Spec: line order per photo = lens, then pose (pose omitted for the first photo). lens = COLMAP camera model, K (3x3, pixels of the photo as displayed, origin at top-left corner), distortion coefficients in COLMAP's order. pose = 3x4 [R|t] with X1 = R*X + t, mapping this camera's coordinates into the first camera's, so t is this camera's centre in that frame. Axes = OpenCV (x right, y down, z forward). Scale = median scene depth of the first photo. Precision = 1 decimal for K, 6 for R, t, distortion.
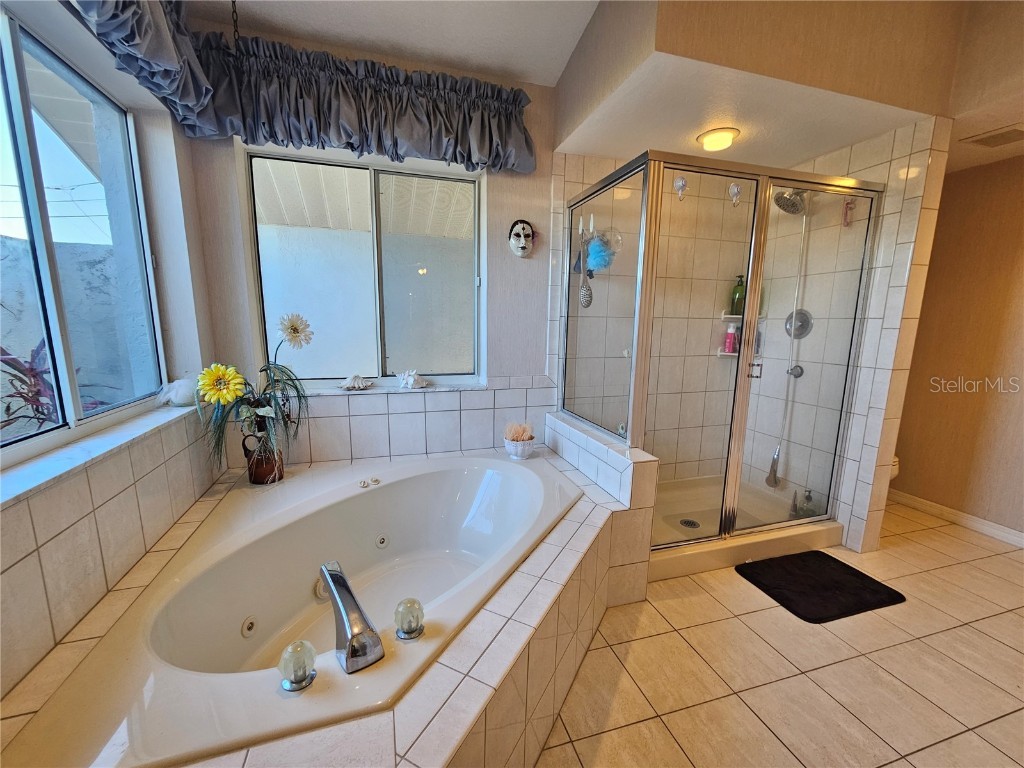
lens RADIAL K [[419.9, 0, 509.5], [0, 419.9, 397.2], [0, 0, 1]] dist [-0.001325, -0.000230]
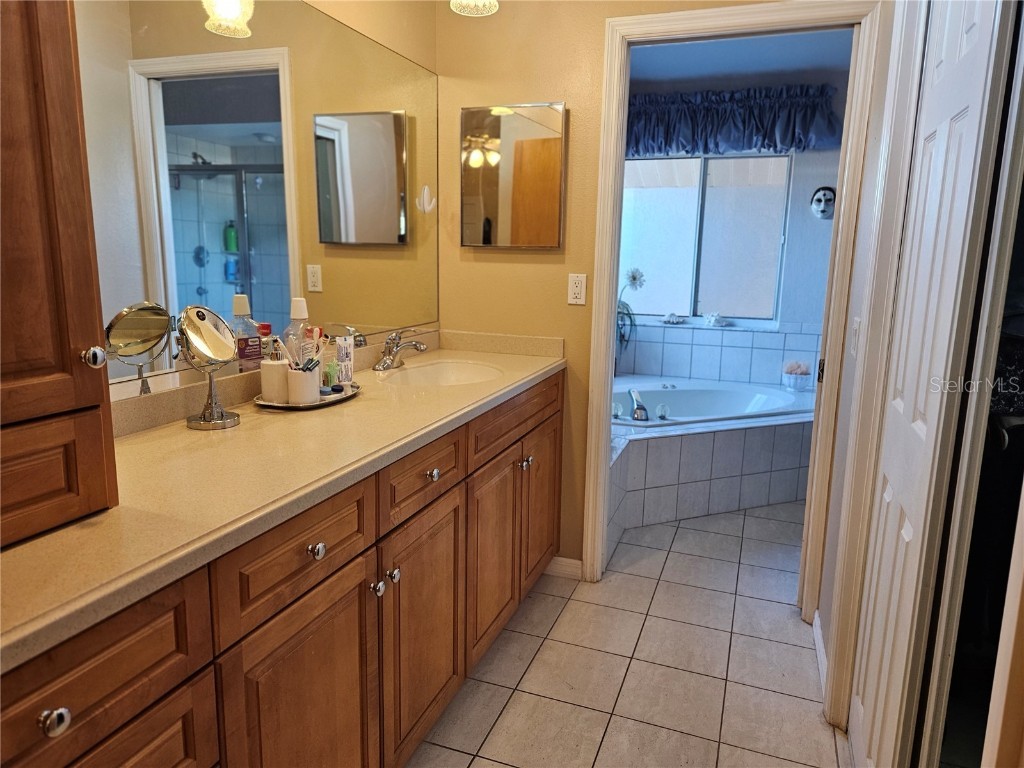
lens RADIAL K [[681.4, 0, 512.0], [0, 681.4, 384.0], [0, 0, 1]] dist [-0.000314, -0.000885]
pose [[0.799604, 0.114383, -0.589534, 0.556565], [-0.119767, 0.992346, 0.030093, 0.177015], [0.588464, 0.046544, 0.807183, -1.086656]]
